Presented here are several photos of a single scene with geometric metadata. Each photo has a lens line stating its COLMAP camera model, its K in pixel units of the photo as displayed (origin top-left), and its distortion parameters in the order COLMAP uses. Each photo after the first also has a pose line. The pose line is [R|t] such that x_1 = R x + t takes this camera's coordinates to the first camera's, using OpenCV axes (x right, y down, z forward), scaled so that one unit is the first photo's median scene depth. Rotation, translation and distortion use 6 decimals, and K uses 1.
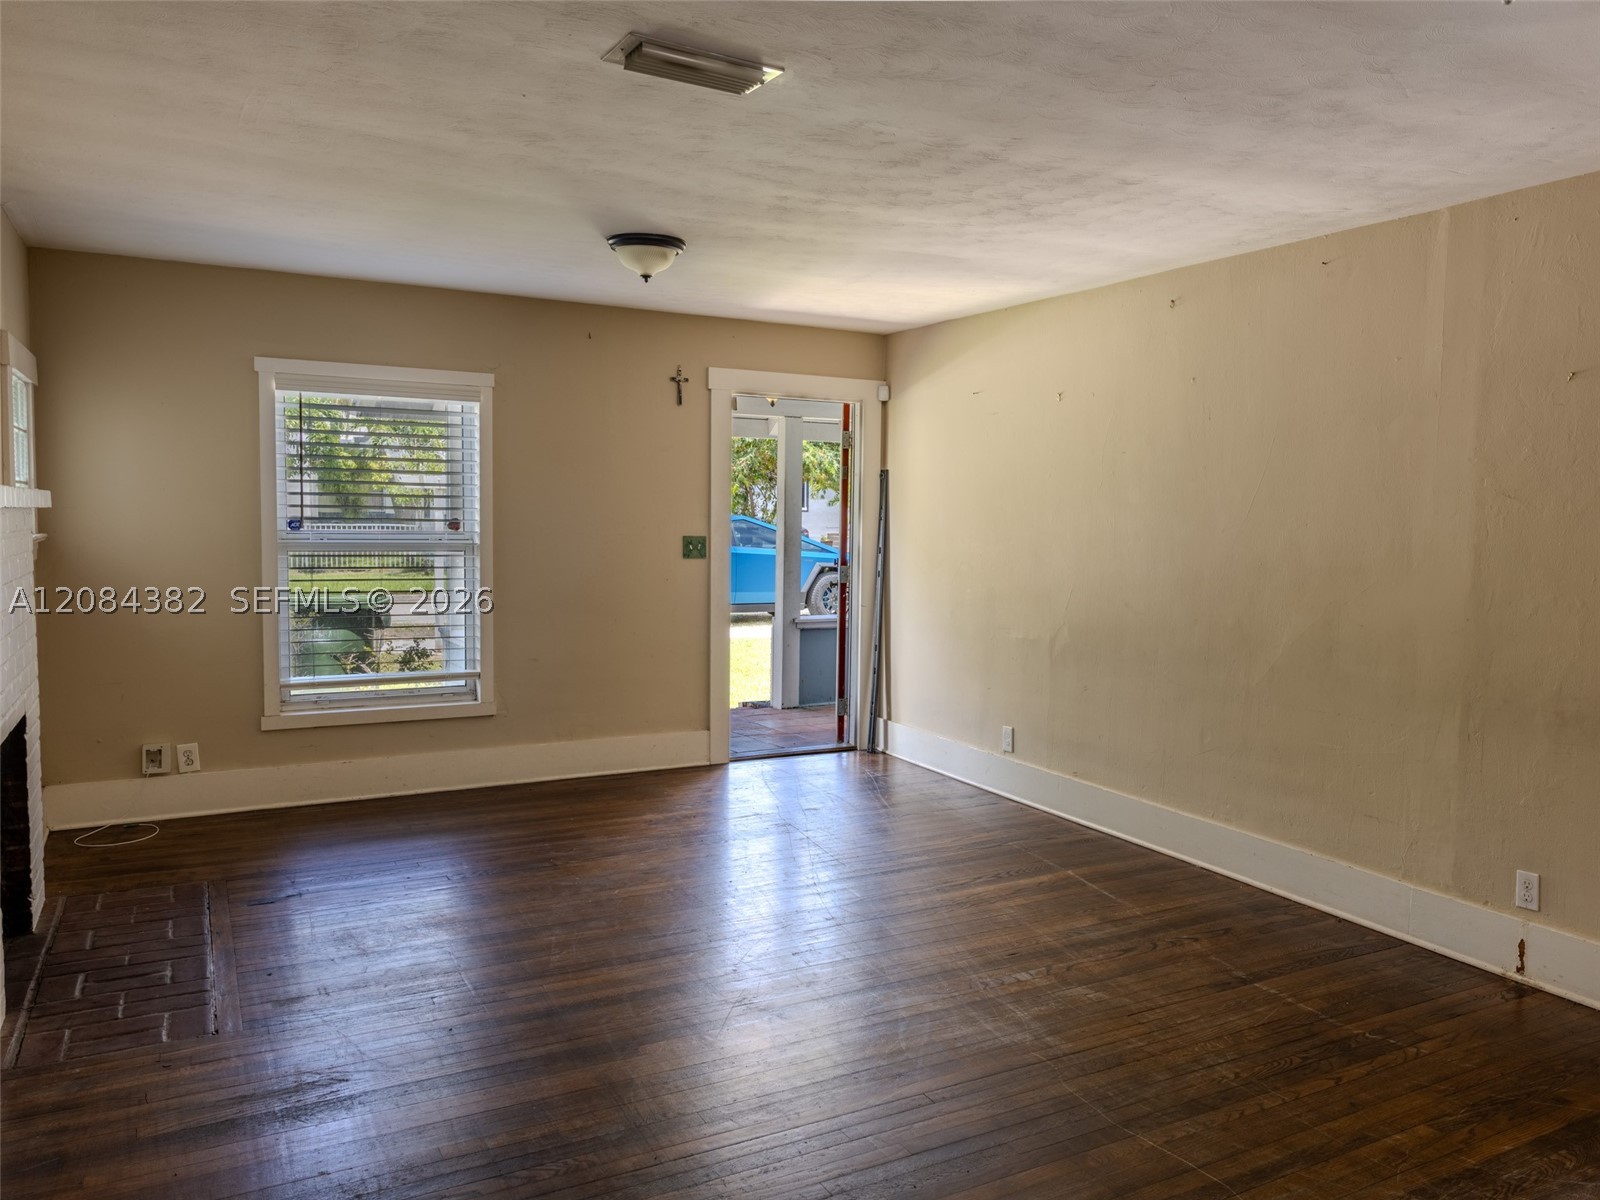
lens RADIAL K [[1133.6, 0, 808.6], [0, 1133.6, 592.6], [0, 0, 1]] dist [0.000488, 0.000772]
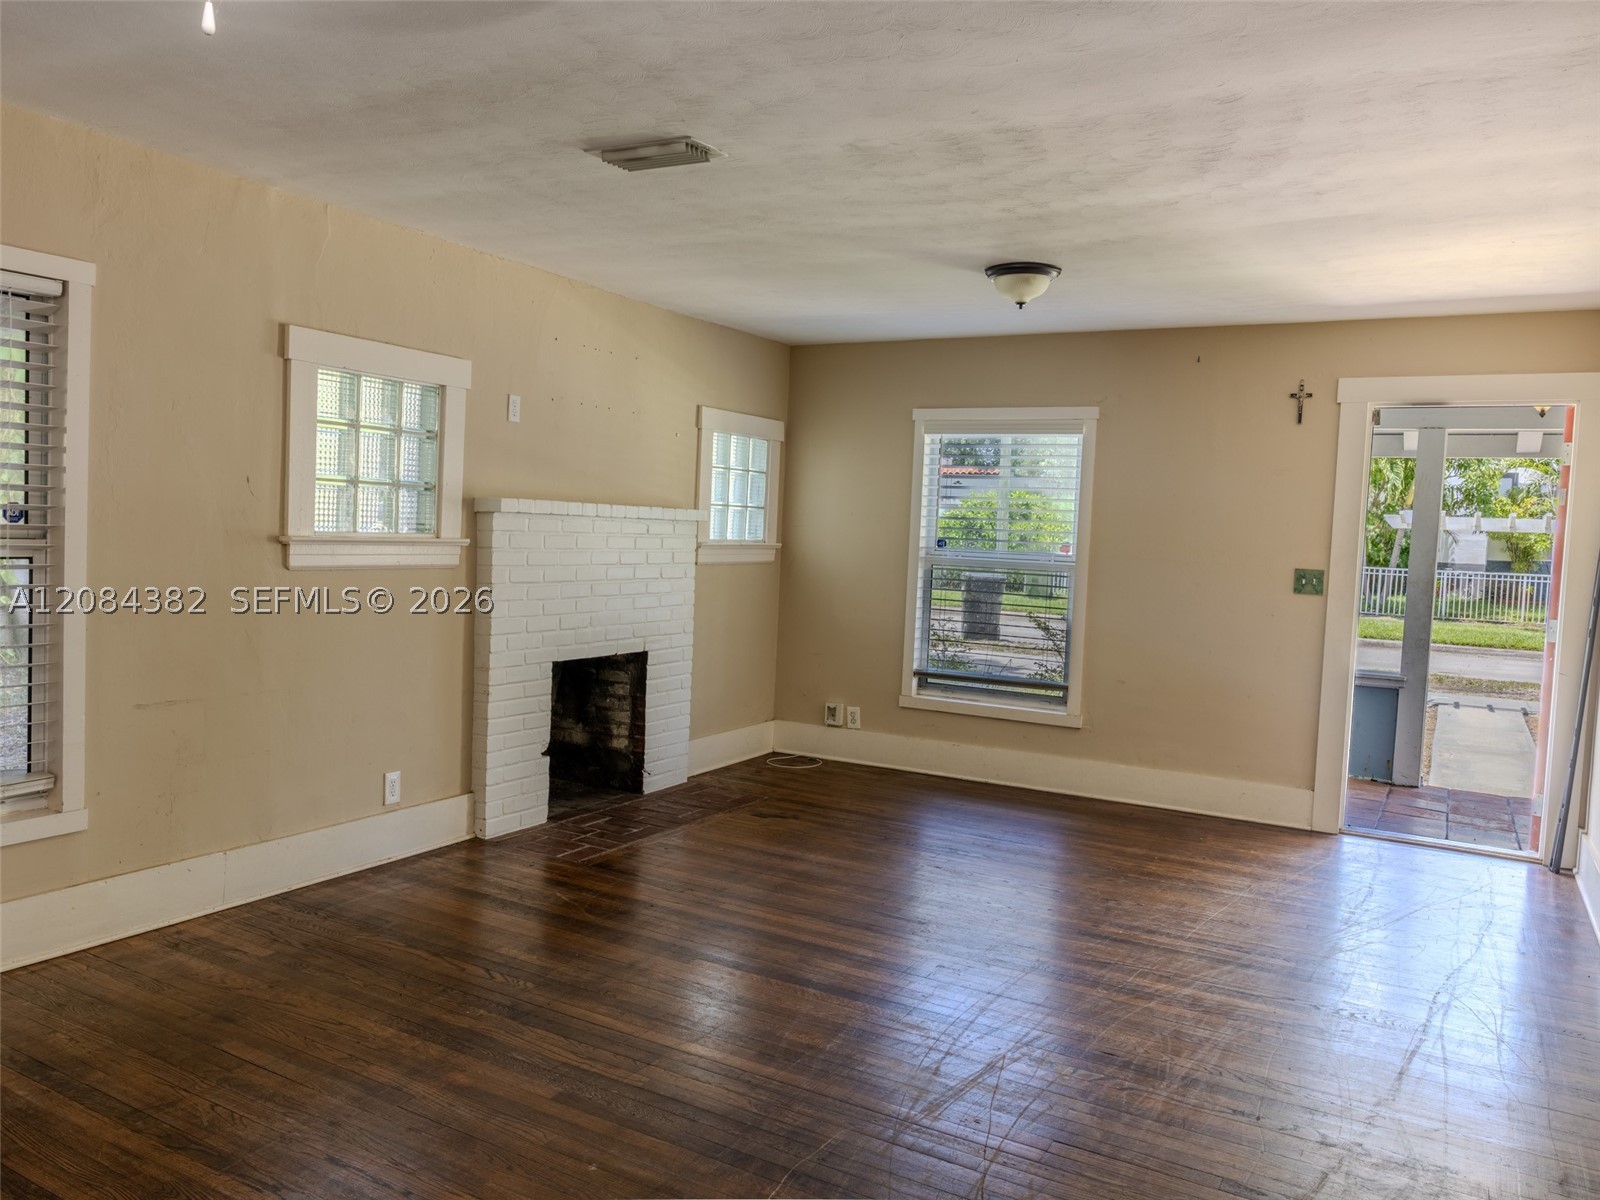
lens RADIAL K [[1133.6, 0, 846.1], [0, 1133.6, 600.9], [0, 0, 1]] dist [0.000488, 0.000772]
pose [[0.557335, 0.059473, -0.828155, 0.652713], [-0.090040, 0.995878, 0.010923, -0.003251], [0.825391, 0.068480, 0.560392, 0.304676]]
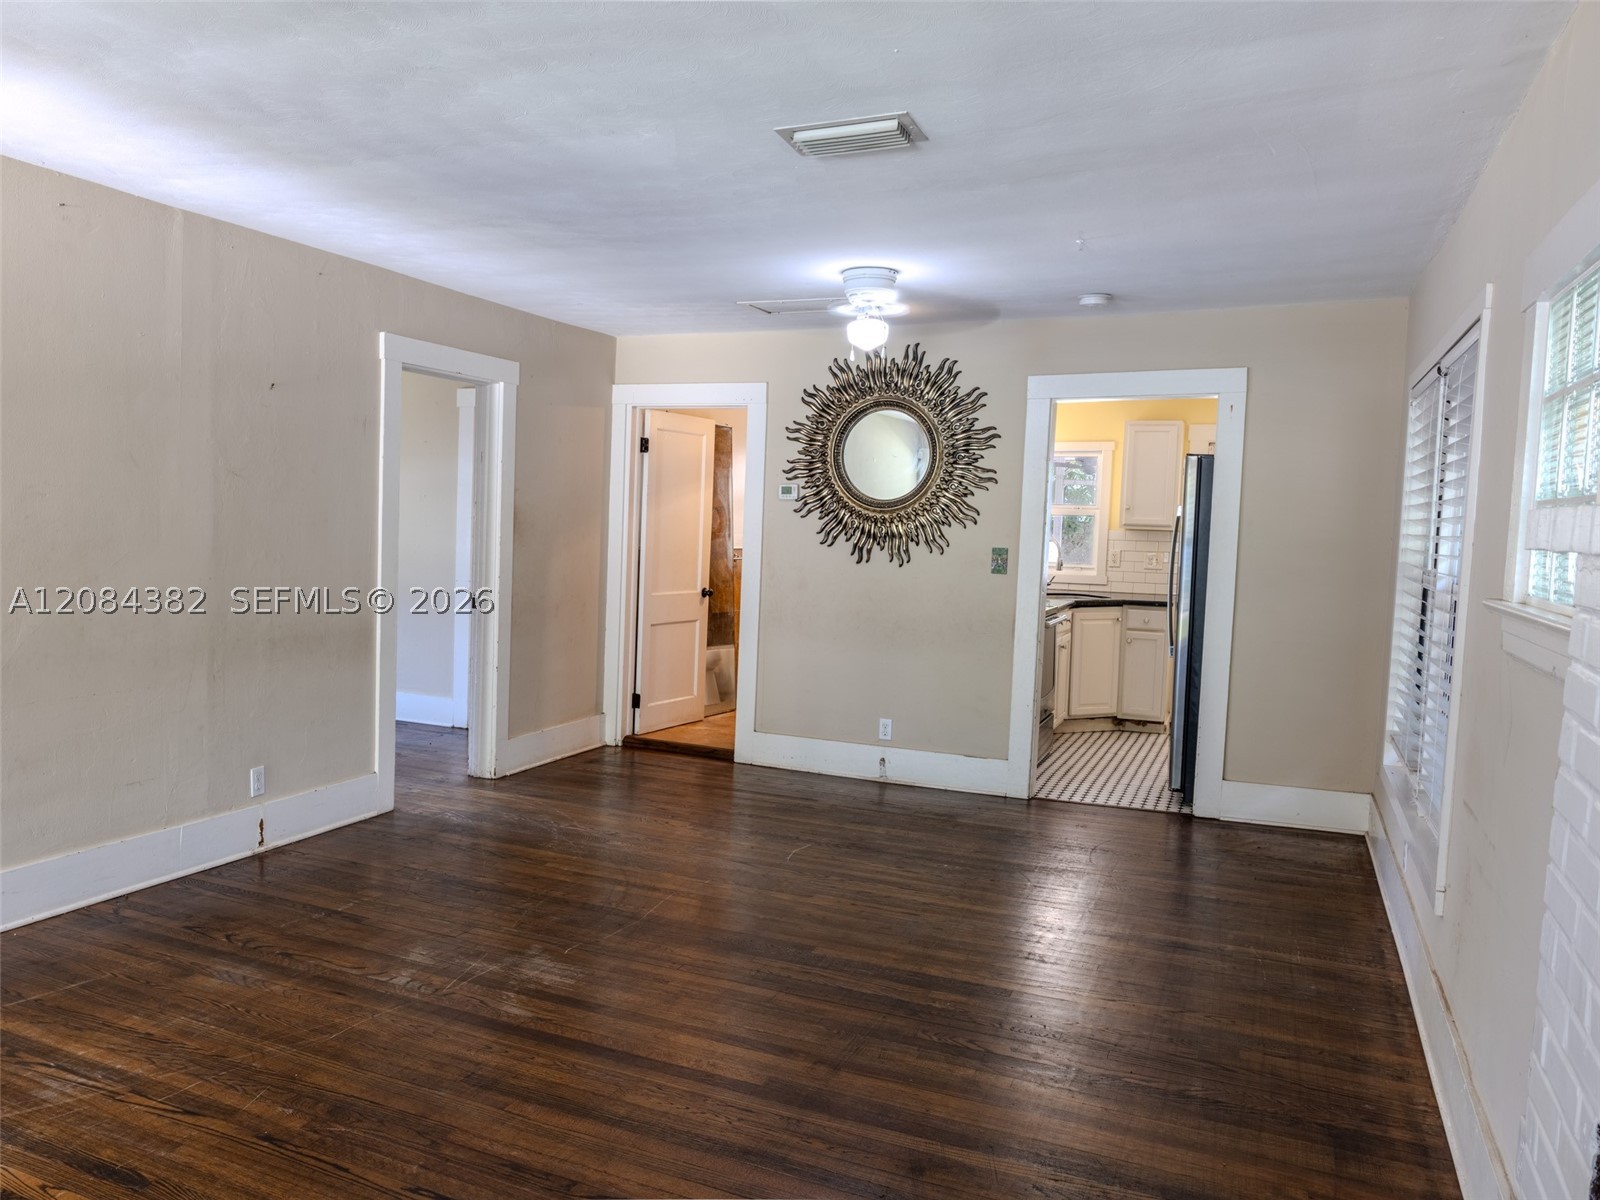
lens RADIAL K [[1133.6, 0, 798.4], [0, 1133.6, 601.4], [0, 0, 1]] dist [0.000488, 0.000772]
pose [[-0.624443, -0.090989, 0.775752, -0.612025], [0.008733, 0.992316, 0.123420, -0.079409], [-0.781021, 0.083843, -0.618851, 1.083485]]
